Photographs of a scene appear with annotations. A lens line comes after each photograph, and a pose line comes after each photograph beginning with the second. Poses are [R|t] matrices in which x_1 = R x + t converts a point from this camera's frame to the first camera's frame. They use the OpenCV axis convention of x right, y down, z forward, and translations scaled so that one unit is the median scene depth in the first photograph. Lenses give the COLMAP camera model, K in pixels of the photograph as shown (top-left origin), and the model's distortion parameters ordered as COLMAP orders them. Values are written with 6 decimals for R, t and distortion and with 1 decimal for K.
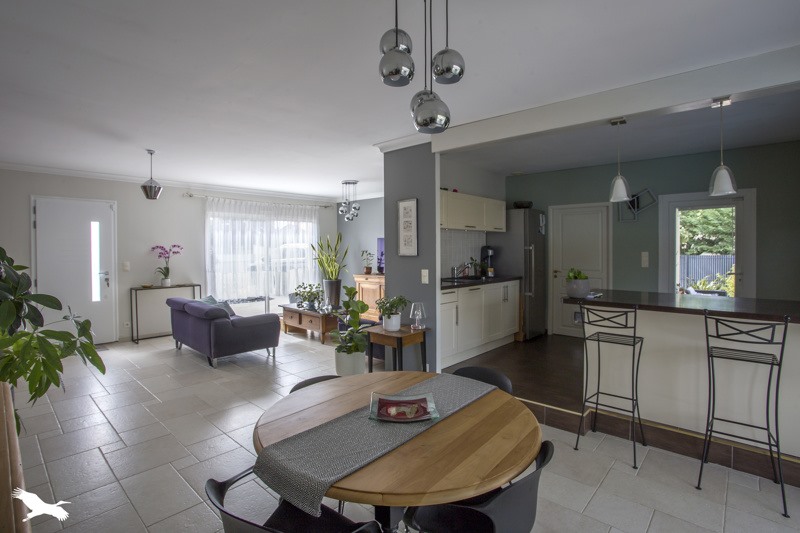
lens RADIAL K [[388.4, 0, 399.5], [0, 388.4, 254.4], [0, 0, 1]] dist [0.000075, -0.000003]
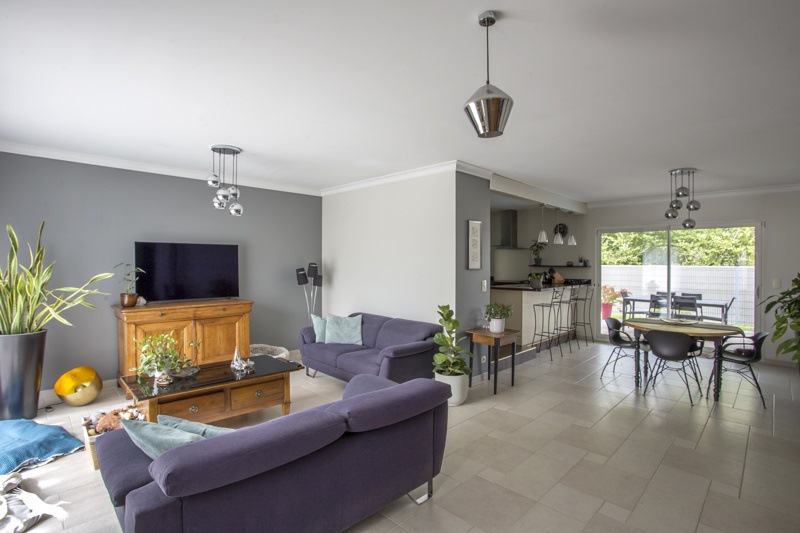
lens RADIAL K [[390.3, 0, 400.0], [0, 390.3, 266.5], [0, 0, 1]] dist [-0.000188, -0.000016]
pose [[0.032094, 0.000154, 0.999485, -1.136558], [0.018835, 0.999822, -0.000759, -0.008499], [-0.999307, 0.018850, 0.032086, 1.174936]]
